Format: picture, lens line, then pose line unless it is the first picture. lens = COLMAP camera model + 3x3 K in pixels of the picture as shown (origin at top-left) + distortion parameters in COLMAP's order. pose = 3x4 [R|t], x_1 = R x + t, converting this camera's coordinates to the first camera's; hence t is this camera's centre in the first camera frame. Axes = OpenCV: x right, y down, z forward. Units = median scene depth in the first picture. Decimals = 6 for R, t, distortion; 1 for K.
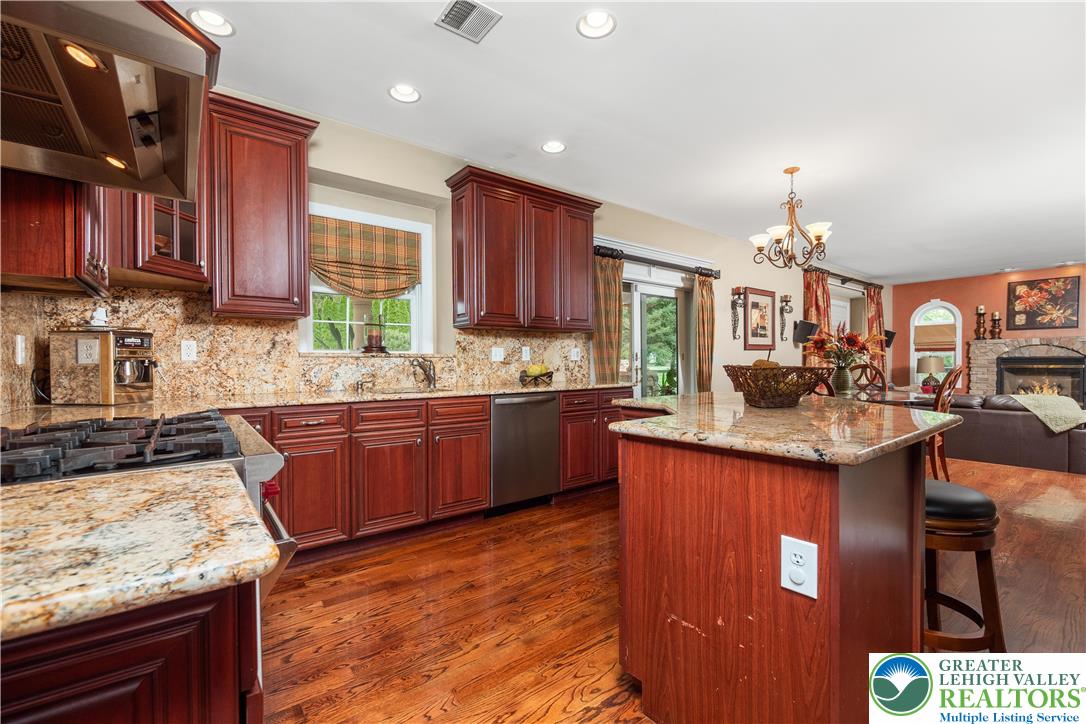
lens RADIAL K [[460.5, 0, 543.1], [0, 460.5, 368.9], [0, 0, 1]] dist [-0.001939, -0.000743]
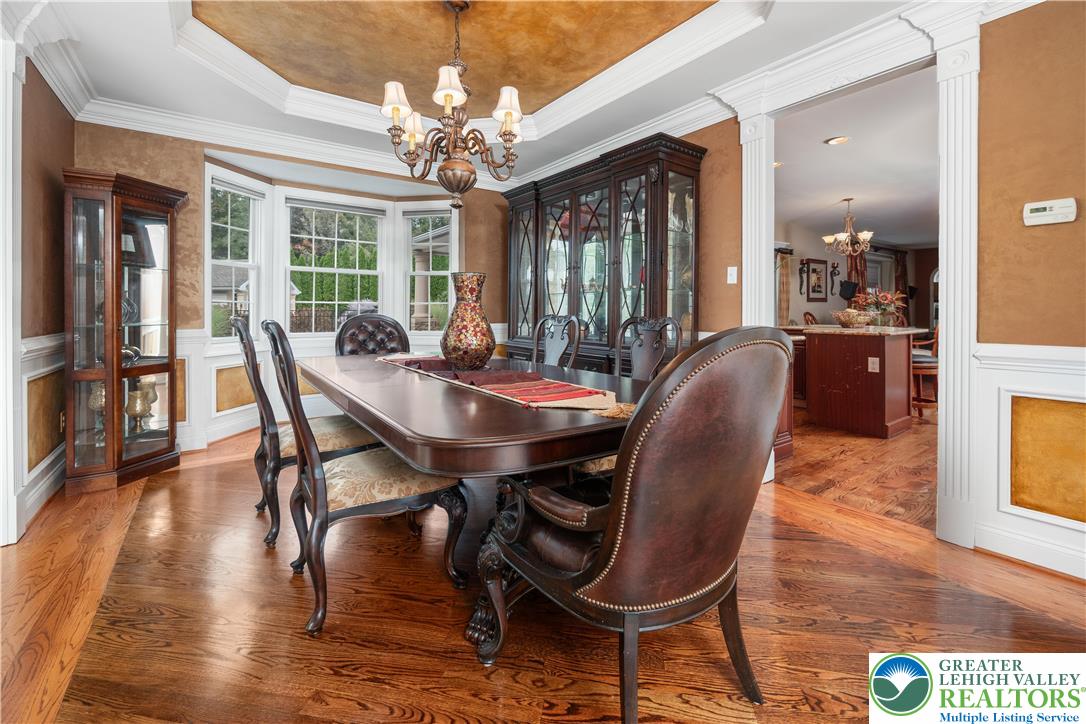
lens RADIAL K [[460.5, 0, 540.7], [0, 460.5, 310.6], [0, 0, 1]] dist [-0.001939, -0.000743]
pose [[0.998976, 0.005330, -0.044935, -0.325074], [-0.005858, 0.999915, -0.011607, 0.007958], [0.044869, 0.011859, 0.998922, -0.469375]]
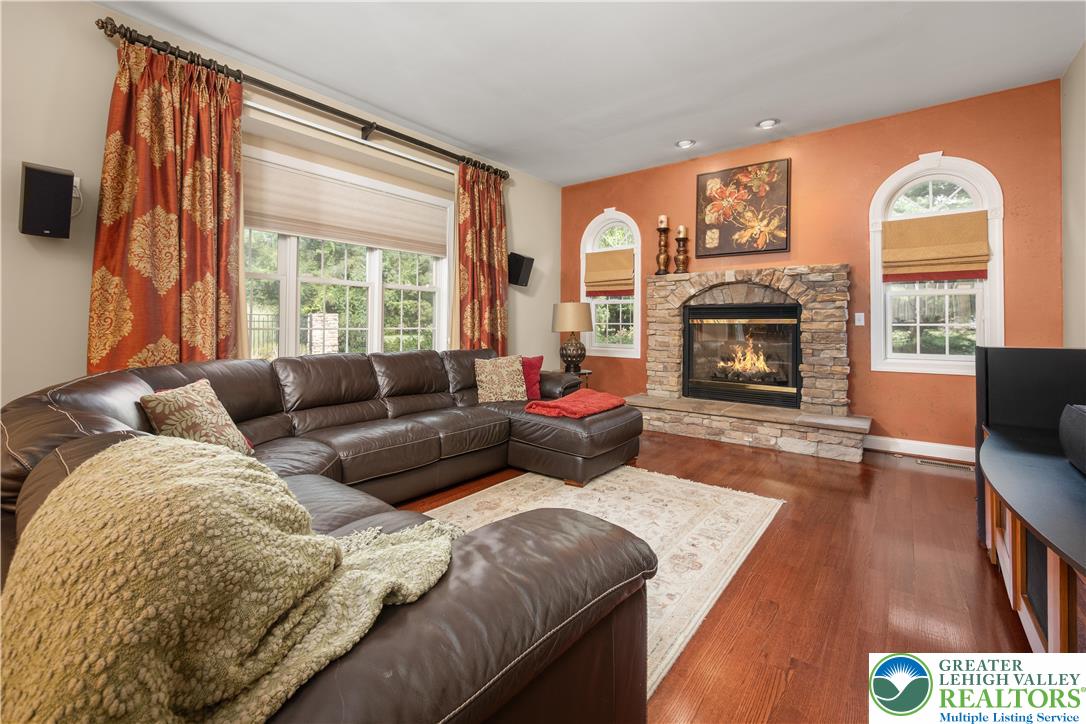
lens RADIAL K [[460.5, 0, 544.7], [0, 460.5, 318.7], [0, 0, 1]] dist [-0.001939, -0.000743]
pose [[0.970882, 0.010183, 0.239341, 0.933885], [-0.005797, 0.999802, -0.019022, 0.004135], [-0.239488, 0.017080, 0.970749, 0.663891]]
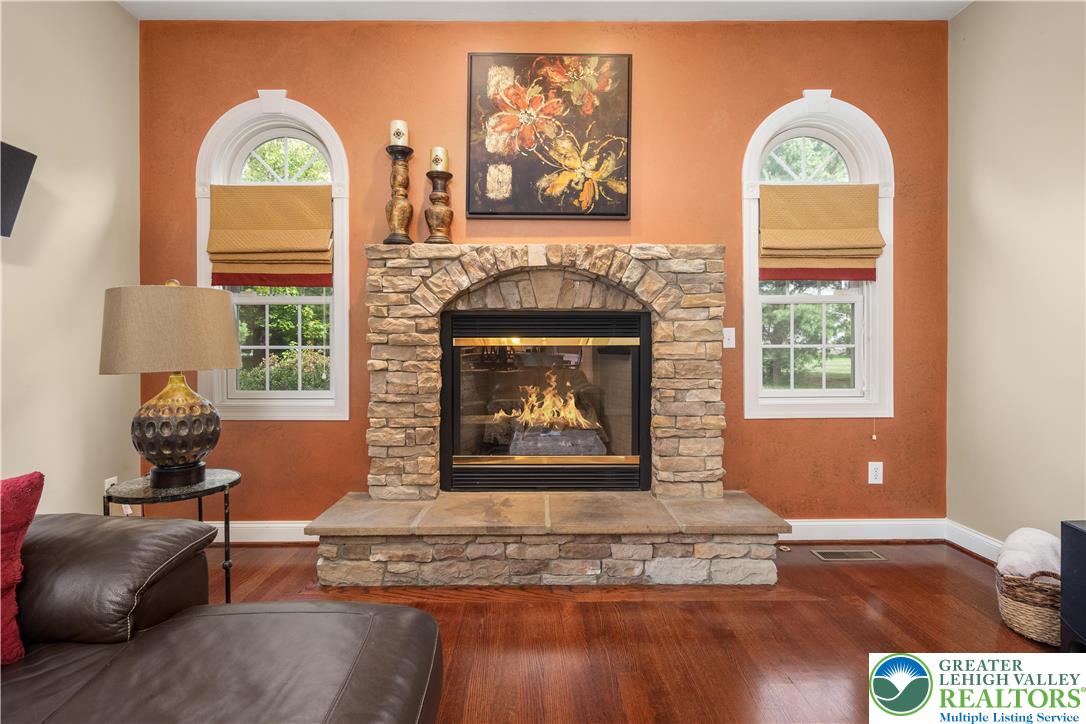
lens RADIAL K [[512.5, 0, 523.9], [0, 512.5, 350.5], [0, 0, 1]] dist [-0.002925, 0.001066]
pose [[0.620256, -0.006012, 0.784377, 1.050385], [0.005897, 0.999978, 0.003002, -0.001164], [-0.784378, 0.002763, 0.620277, 1.040797]]
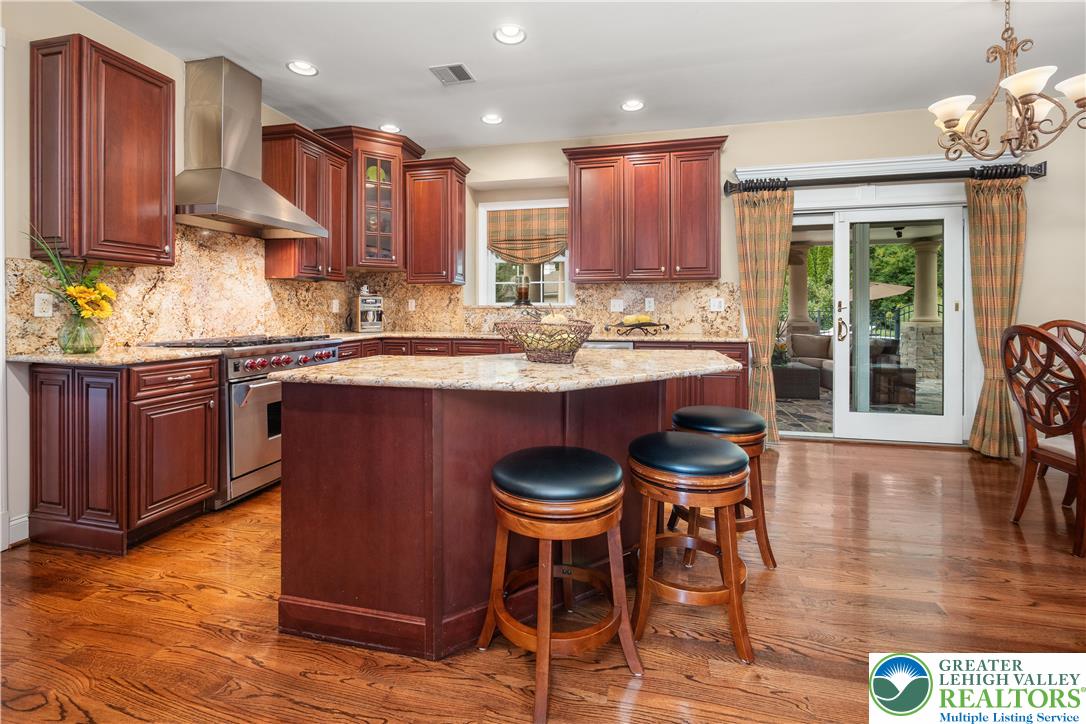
lens RADIAL K [[472.5, 0, 543.4], [0, 472.5, 315.6], [0, 0, 1]] dist [-0.001637, -0.000349]
pose [[0.635220, 0.010970, -0.772253, 0.384922], [-0.016776, 0.999859, 0.000404, -0.002800], [0.772149, 0.012699, 0.635314, 0.091565]]
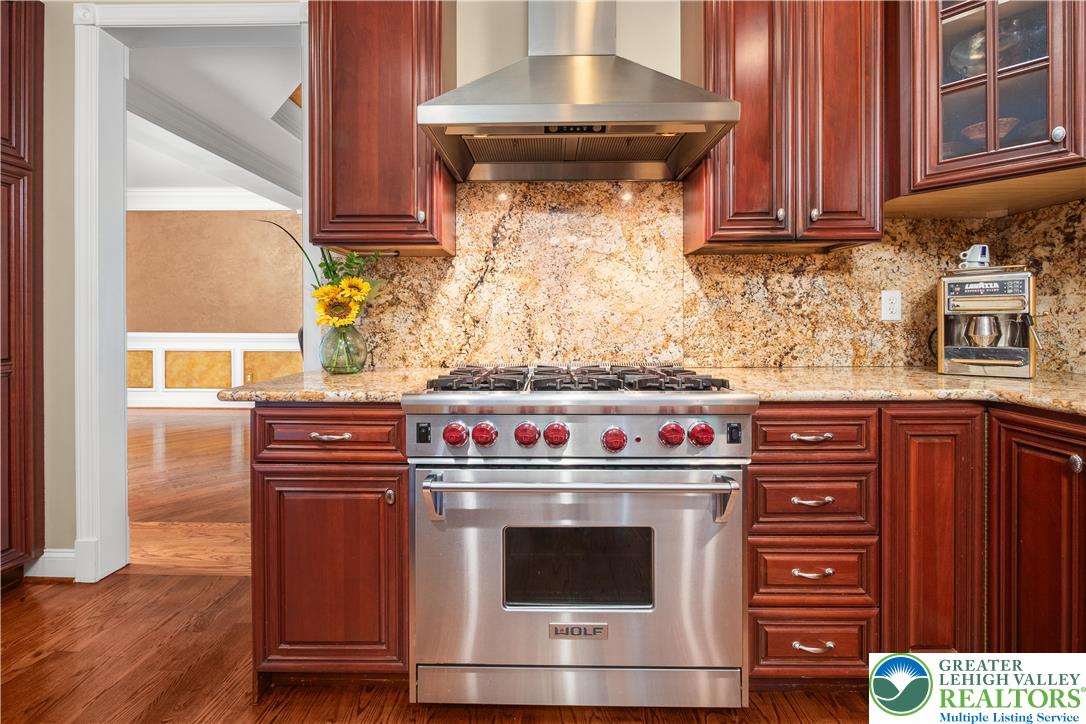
lens RADIAL K [[460.5, 0, 540.3], [0, 460.5, 324.5], [0, 0, 1]] dist [-0.001939, -0.000743]
pose [[-0.620445, 0.005886, -0.784228, 0.026096], [-0.011747, 0.999790, 0.016798, -0.001808], [0.784162, 0.019635, -0.620245, 0.296845]]
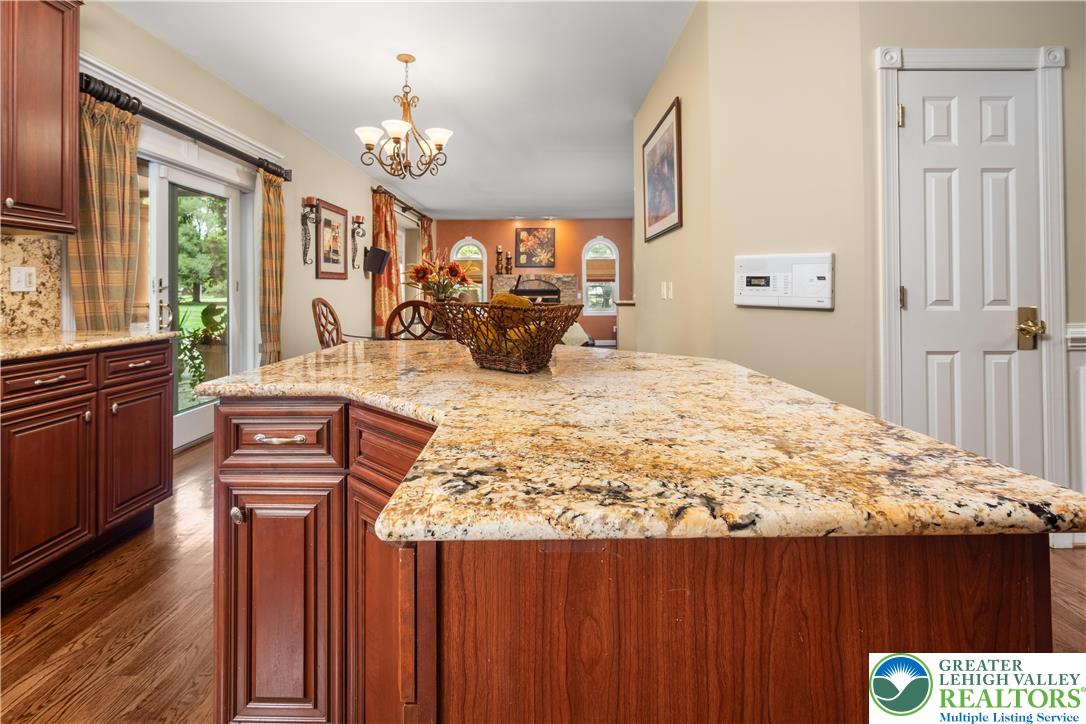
lens RADIAL K [[512.5, 0, 539.6], [0, 512.5, 283.8], [0, 0, 1]] dist [-0.002925, 0.001066]
pose [[0.619646, 0.015286, 0.784733, -0.010606], [0.010676, 0.999554, -0.027901, -0.003695], [-0.784809, 0.025666, 0.619206, 0.157114]]
